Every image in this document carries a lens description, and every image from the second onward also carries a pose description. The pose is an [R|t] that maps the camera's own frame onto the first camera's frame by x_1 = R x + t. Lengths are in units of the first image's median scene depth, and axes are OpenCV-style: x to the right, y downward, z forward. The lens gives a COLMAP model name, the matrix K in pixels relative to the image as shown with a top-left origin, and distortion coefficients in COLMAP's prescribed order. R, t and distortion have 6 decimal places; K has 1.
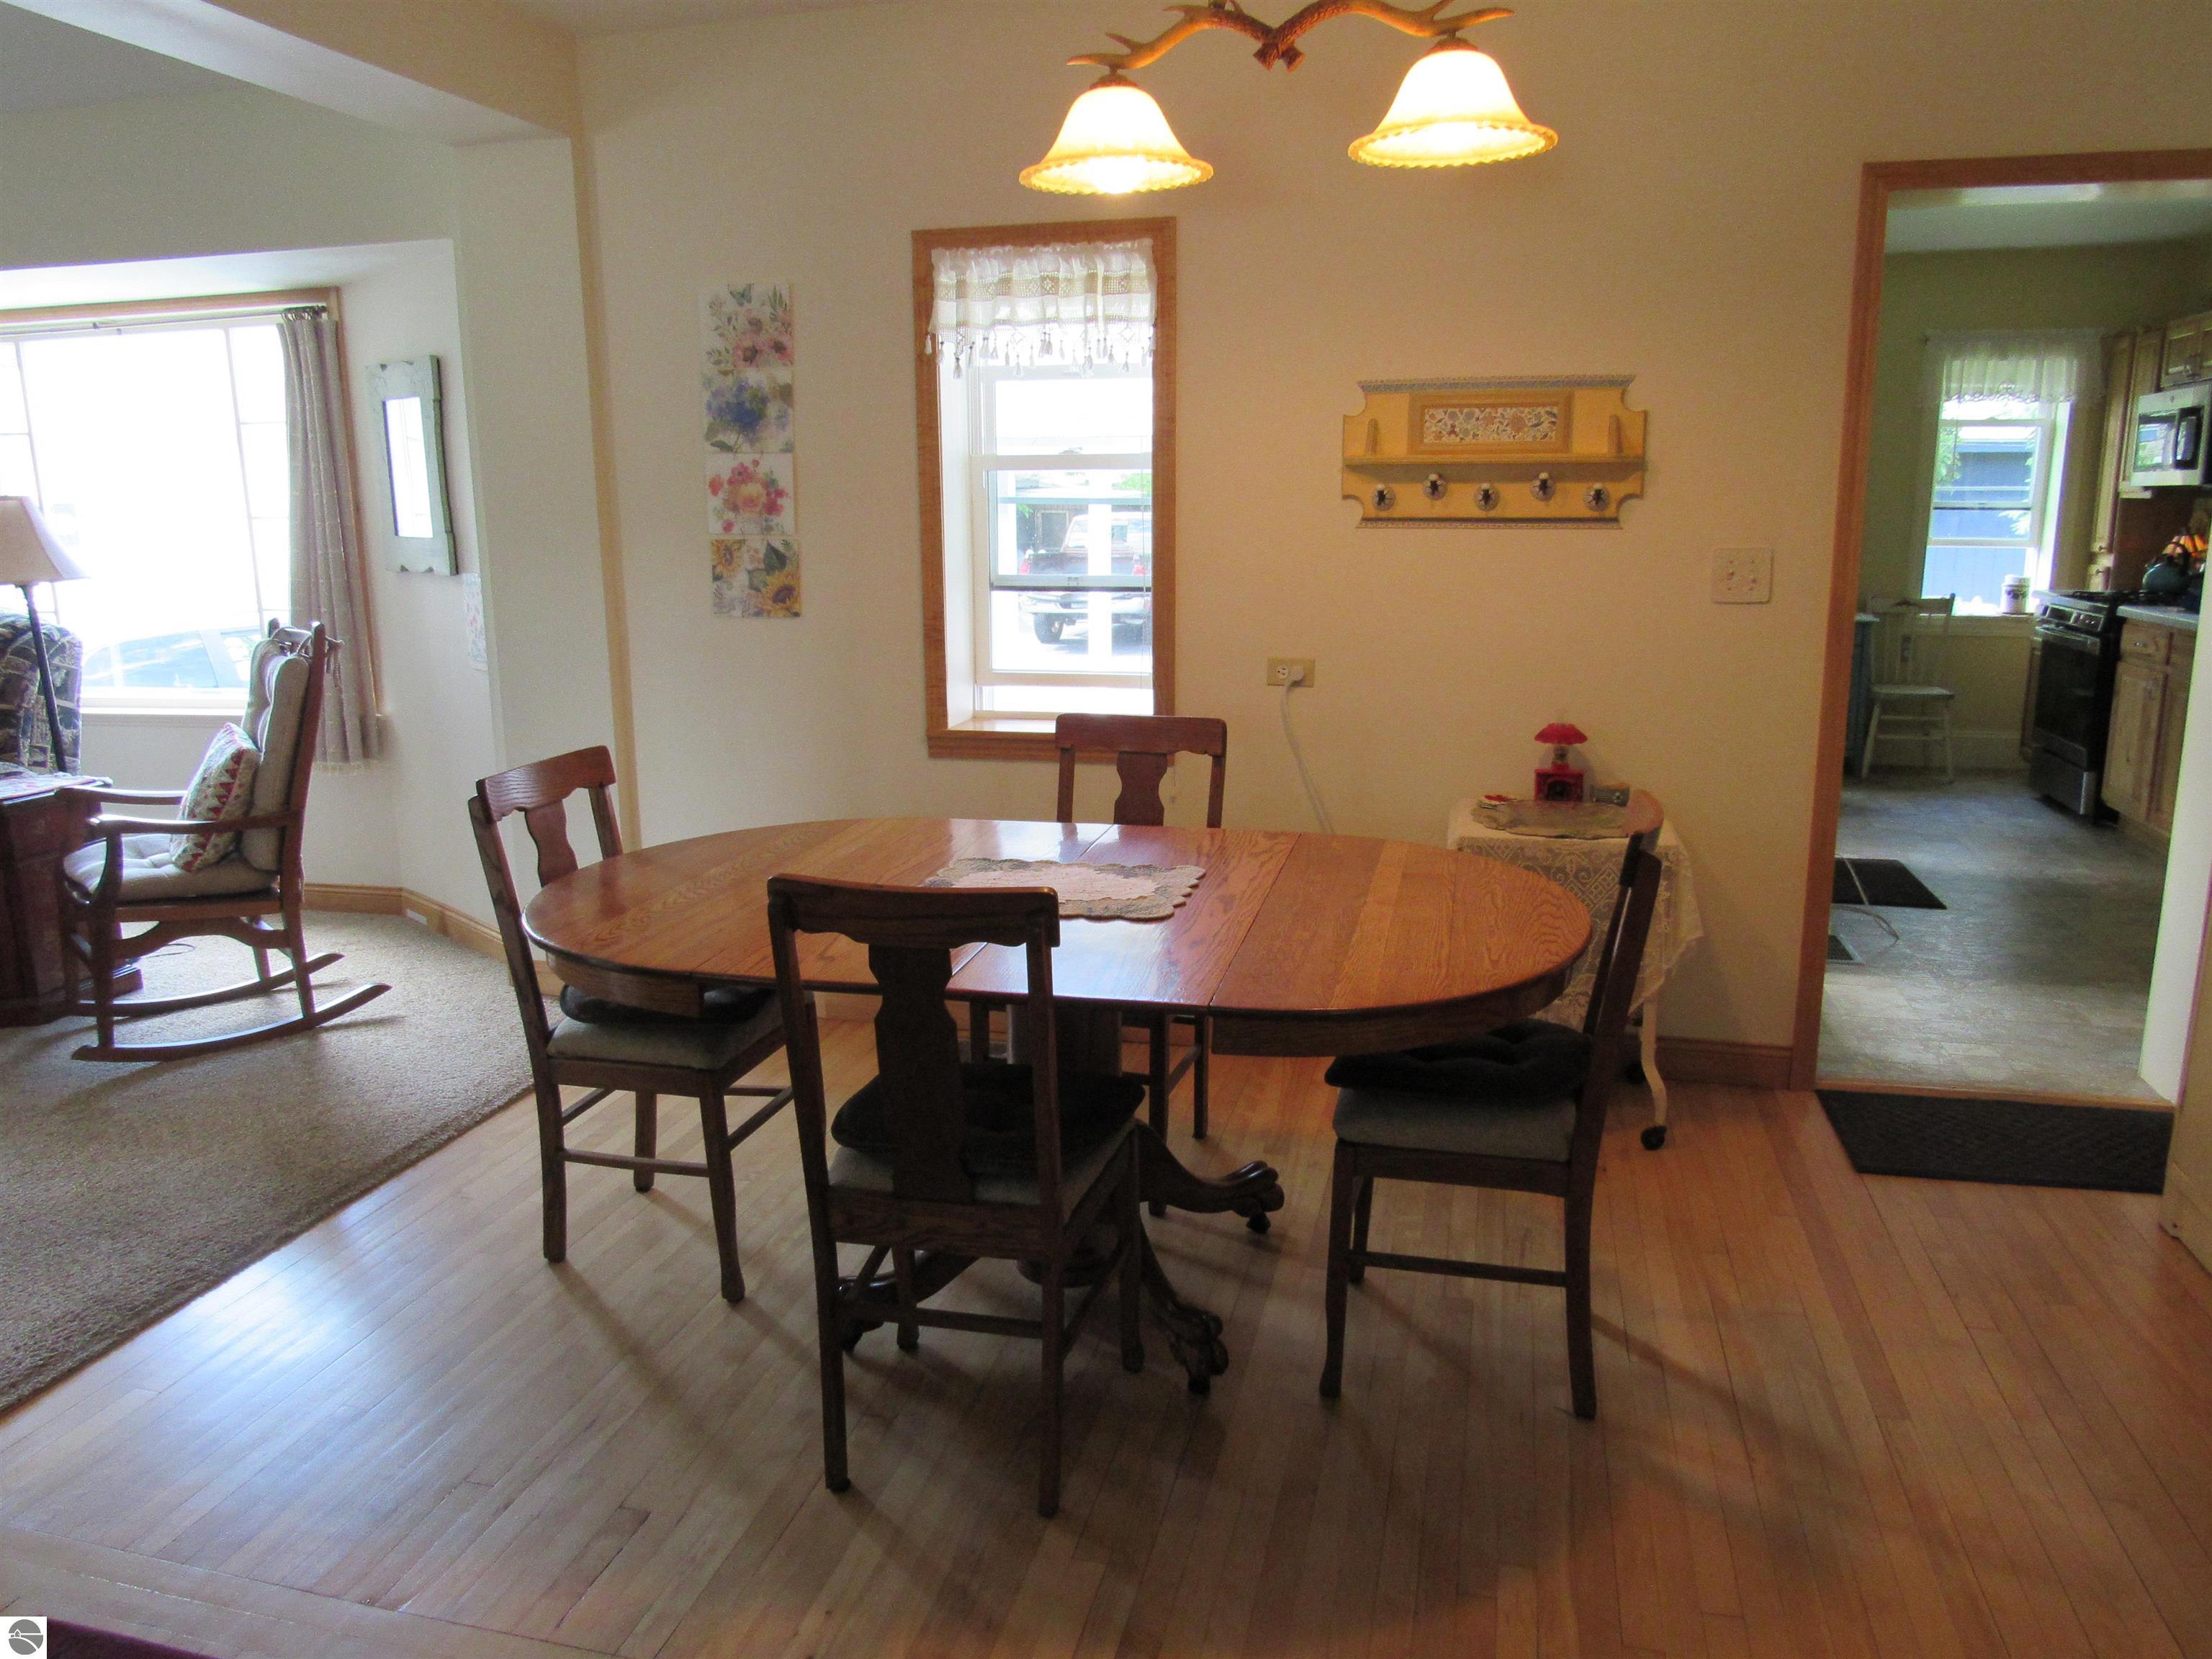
lens RADIAL K [[1582.0, 0, 1108.3], [0, 1582.0, 823.2], [0, 0, 1]] dist [-0.028596, -0.002281]
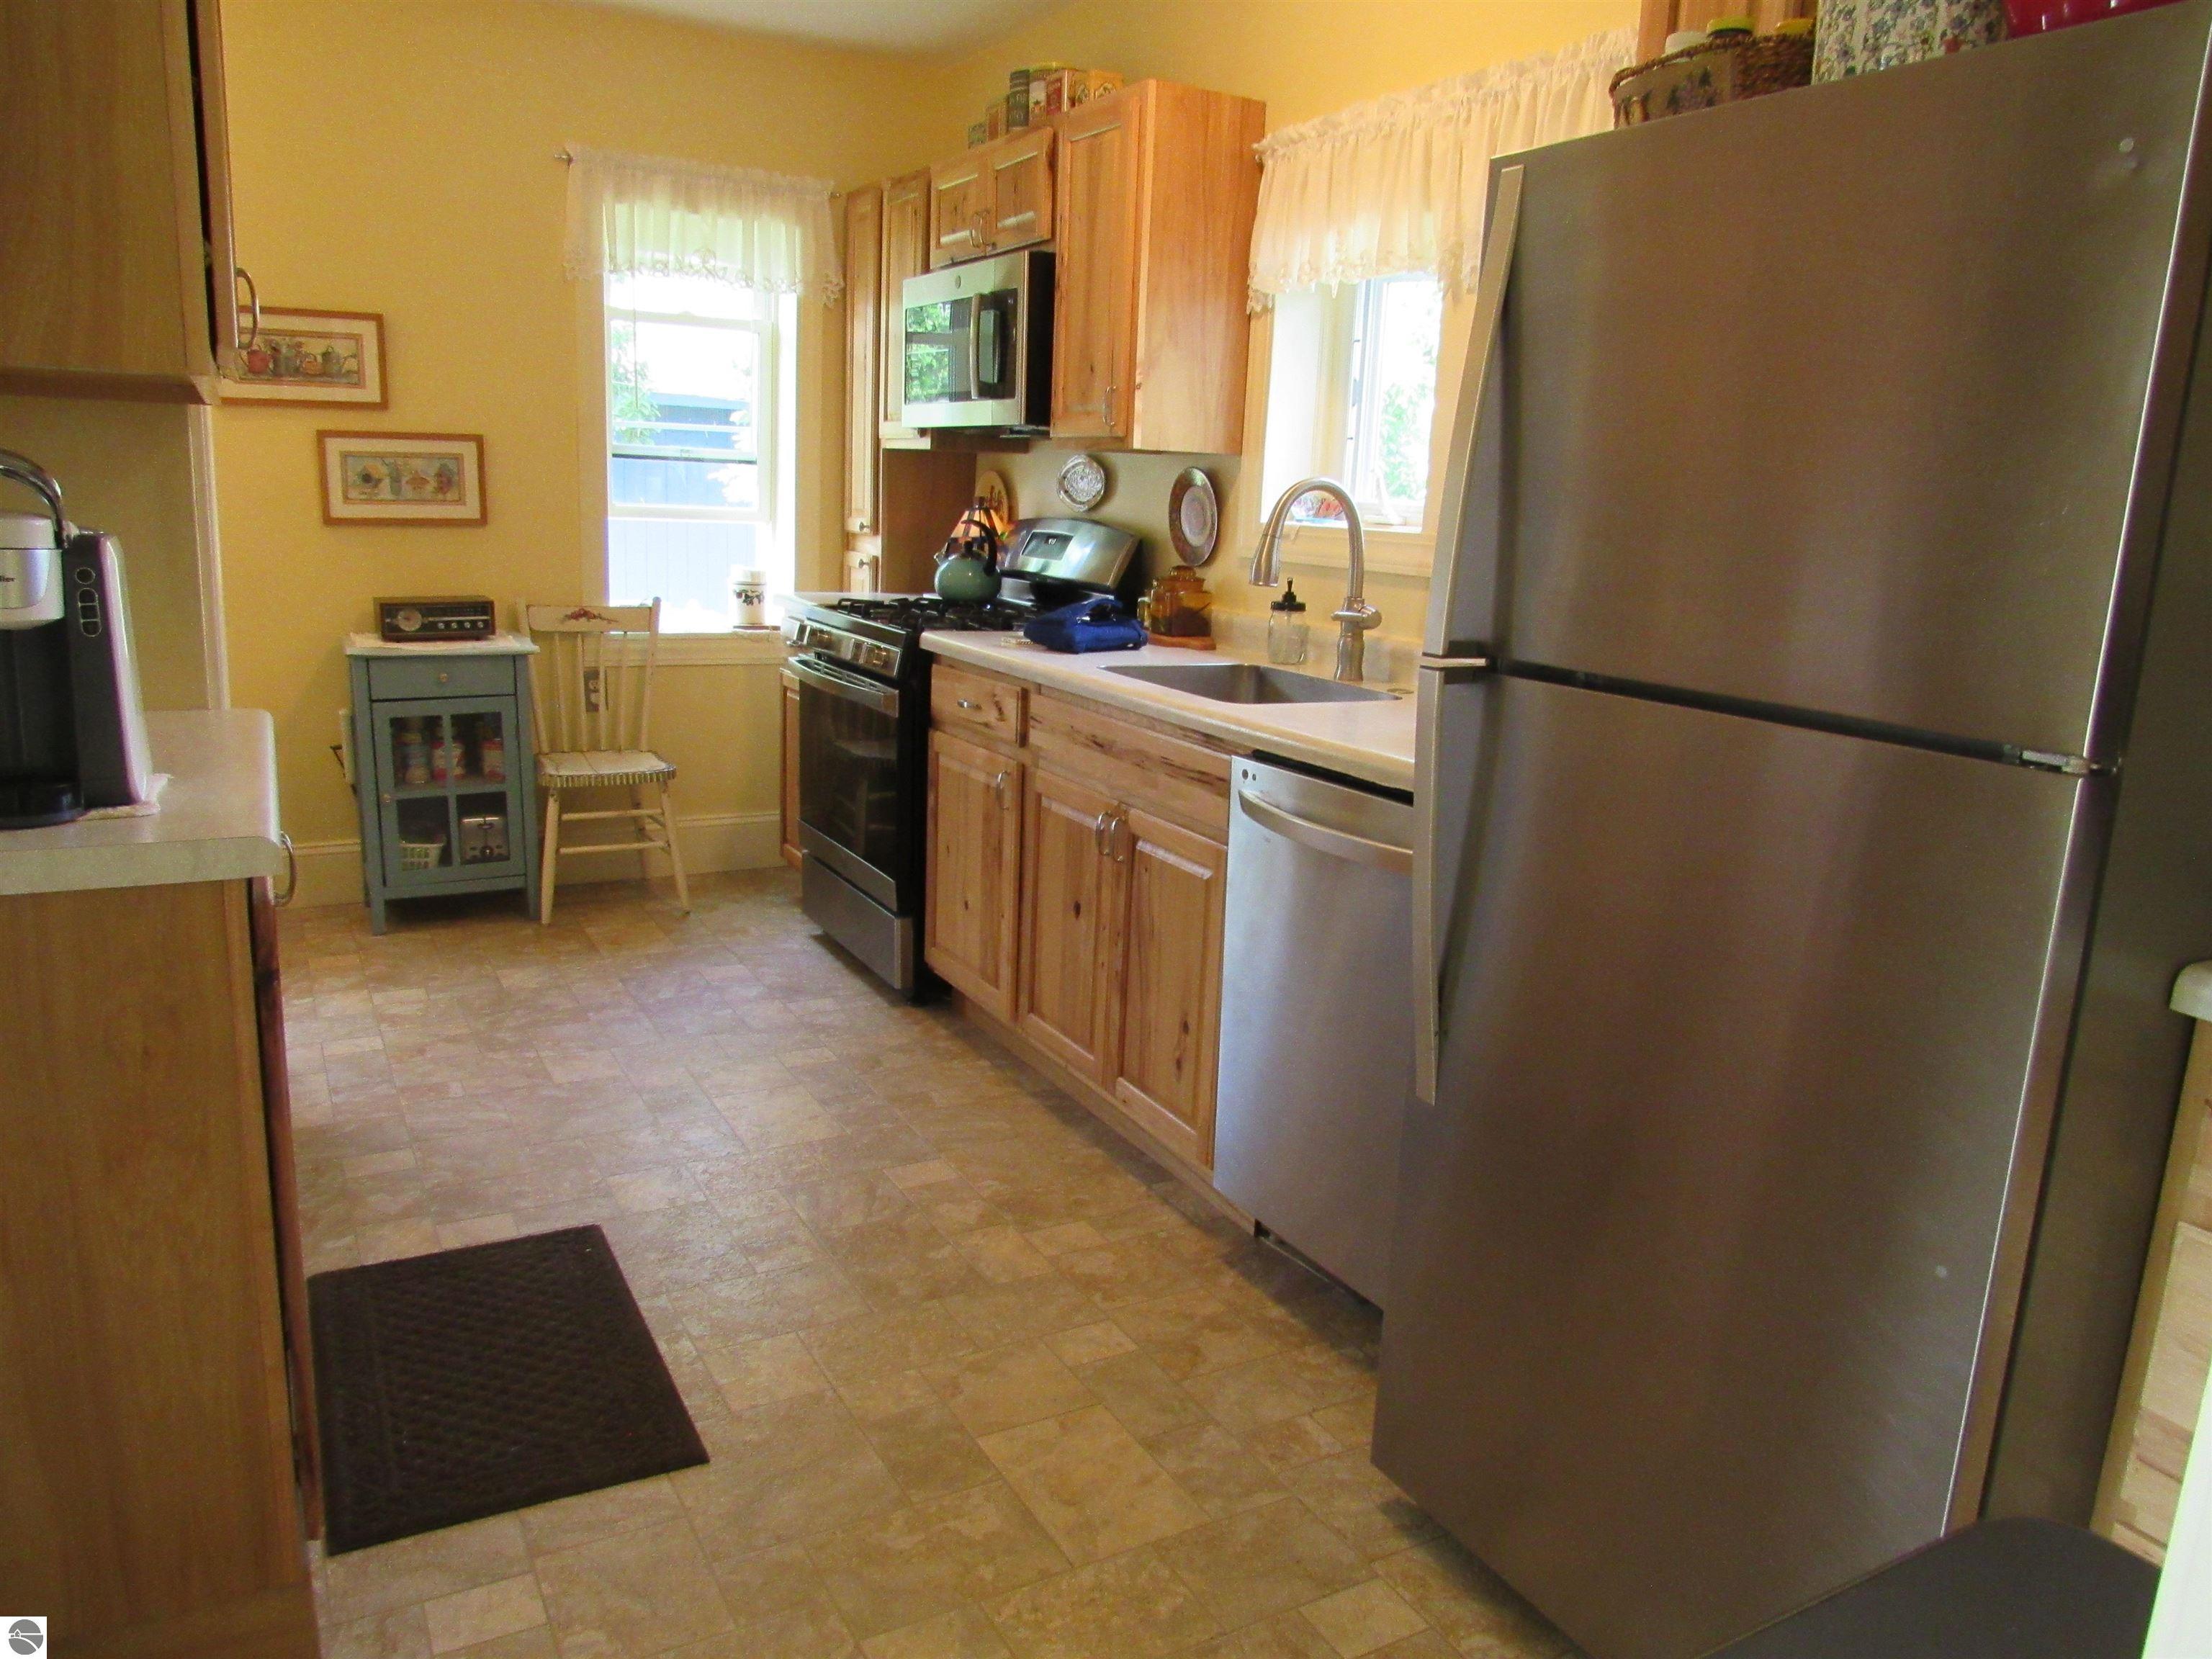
lens RADIAL K [[1582.0, 0, 1099.9], [0, 1582.0, 826.7], [0, 0, 1]] dist [-0.028596, -0.002281]
pose [[0.731618, -0.111627, 0.672513, 0.252950], [0.093714, 0.993606, 0.062974, -0.084003], [-0.675242, 0.016950, 0.737401, 0.450588]]
